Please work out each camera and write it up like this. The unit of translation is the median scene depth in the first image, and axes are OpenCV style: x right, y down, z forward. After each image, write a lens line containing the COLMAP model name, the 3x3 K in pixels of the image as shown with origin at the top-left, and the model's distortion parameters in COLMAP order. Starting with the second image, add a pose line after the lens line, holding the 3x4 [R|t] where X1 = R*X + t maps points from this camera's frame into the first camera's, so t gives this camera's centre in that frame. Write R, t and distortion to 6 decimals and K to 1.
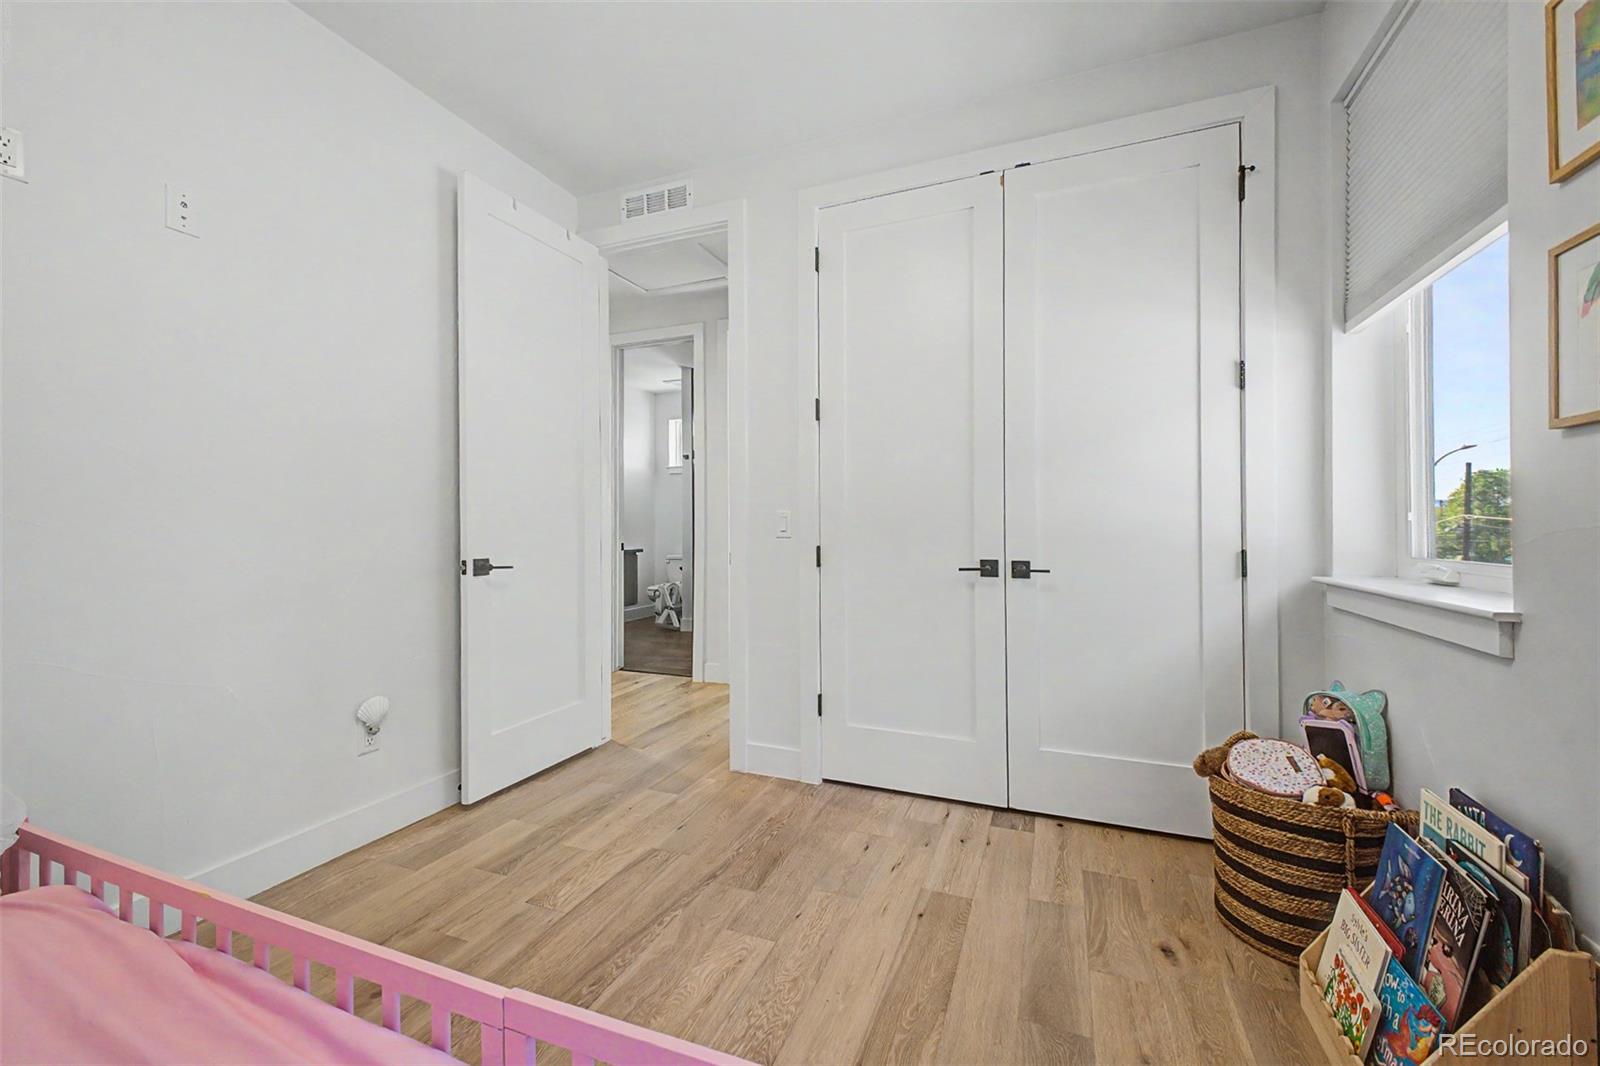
lens RADIAL K [[651.0, 0, 803.9], [0, 651.0, 522.4], [0, 0, 1]] dist [0.010529, -0.000556]
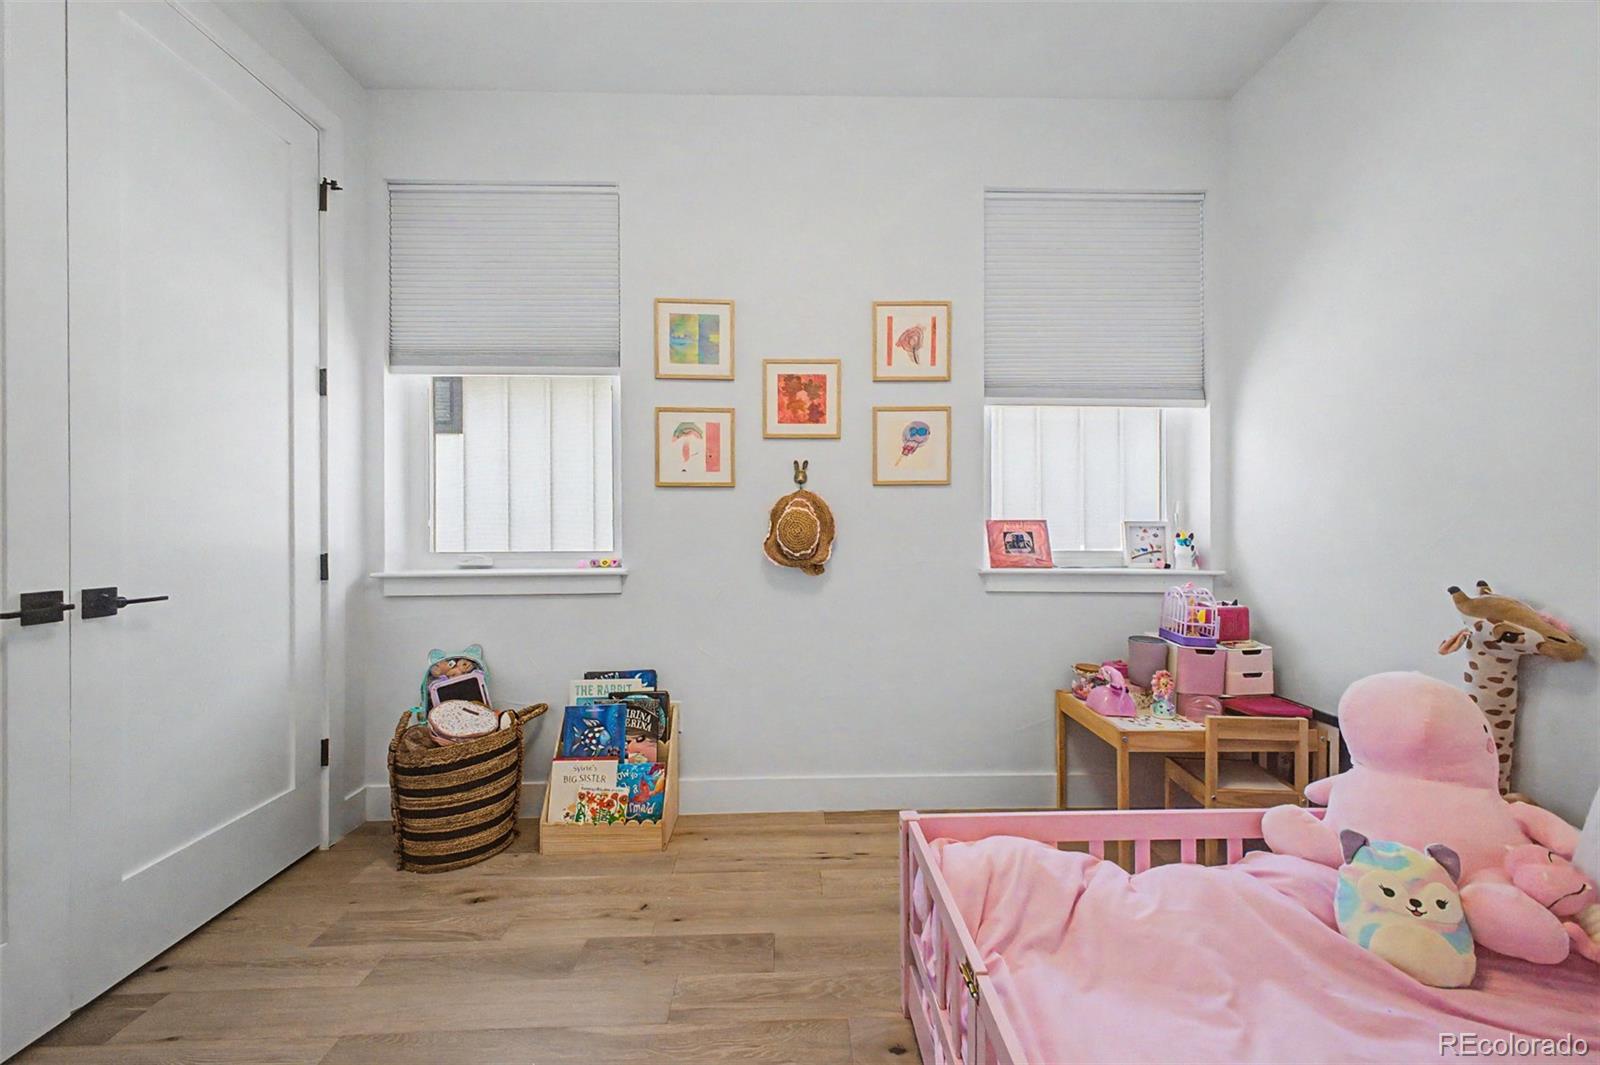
lens RADIAL K [[651.0, 0, 803.9], [0, 651.0, 521.9], [0, 0, 1]] dist [0.010529, -0.000556]
pose [[-0.407366, 0.005371, 0.913249, -0.501185], [-0.000494, 0.999981, -0.006101, -0.000007], [-0.913265, -0.002937, -0.407355, 0.654067]]
